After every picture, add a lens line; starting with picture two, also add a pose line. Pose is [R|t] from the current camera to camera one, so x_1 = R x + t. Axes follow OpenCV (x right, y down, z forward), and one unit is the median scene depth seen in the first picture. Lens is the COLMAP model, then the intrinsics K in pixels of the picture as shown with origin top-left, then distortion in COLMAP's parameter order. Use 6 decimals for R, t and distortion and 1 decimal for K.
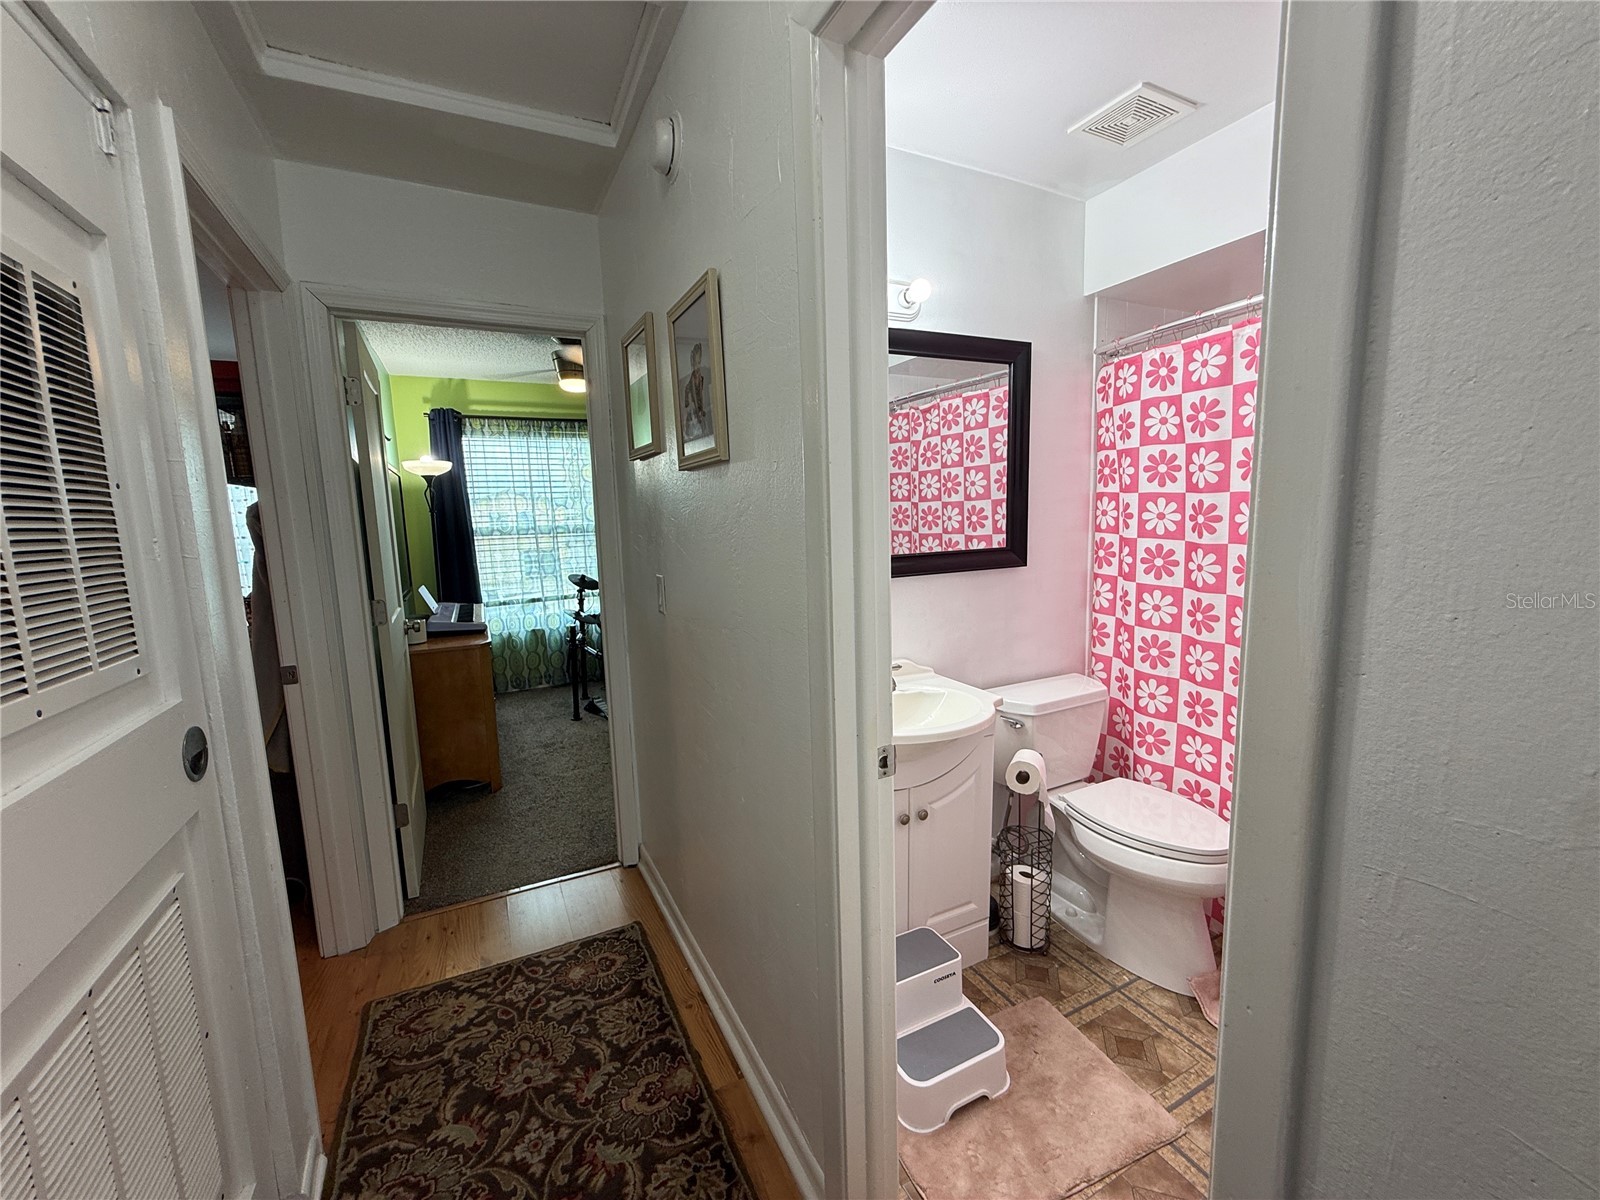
lens RADIAL K [[640.4, 0, 795.0], [0, 640.4, 598.4], [0, 0, 1]] dist [-0.000026, 0.000441]
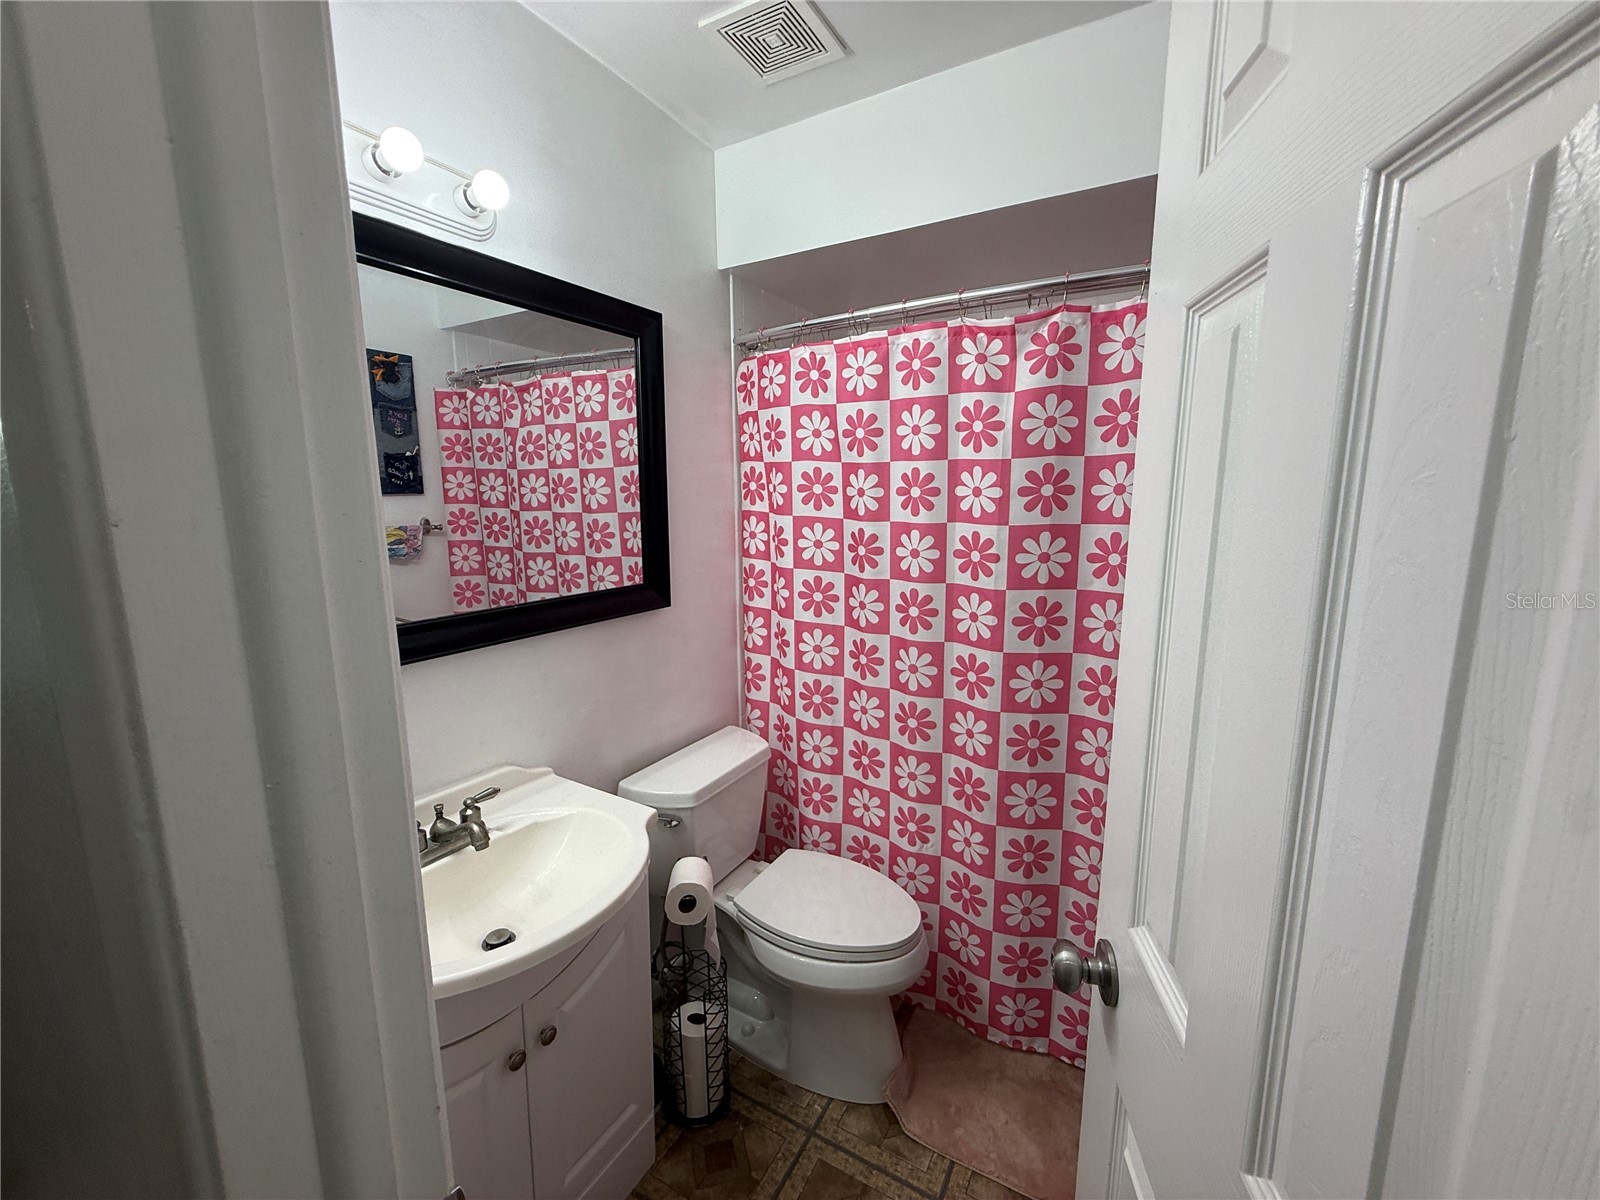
lens RADIAL K [[640.4, 0, 800.9], [0, 640.4, 594.4], [0, 0, 1]] dist [-0.000026, 0.000441]
pose [[0.833861, -0.057827, 0.548936, 0.074169], [0.051066, 0.998314, 0.027594, -0.083695], [-0.549607, 0.005022, 0.835408, 0.286511]]
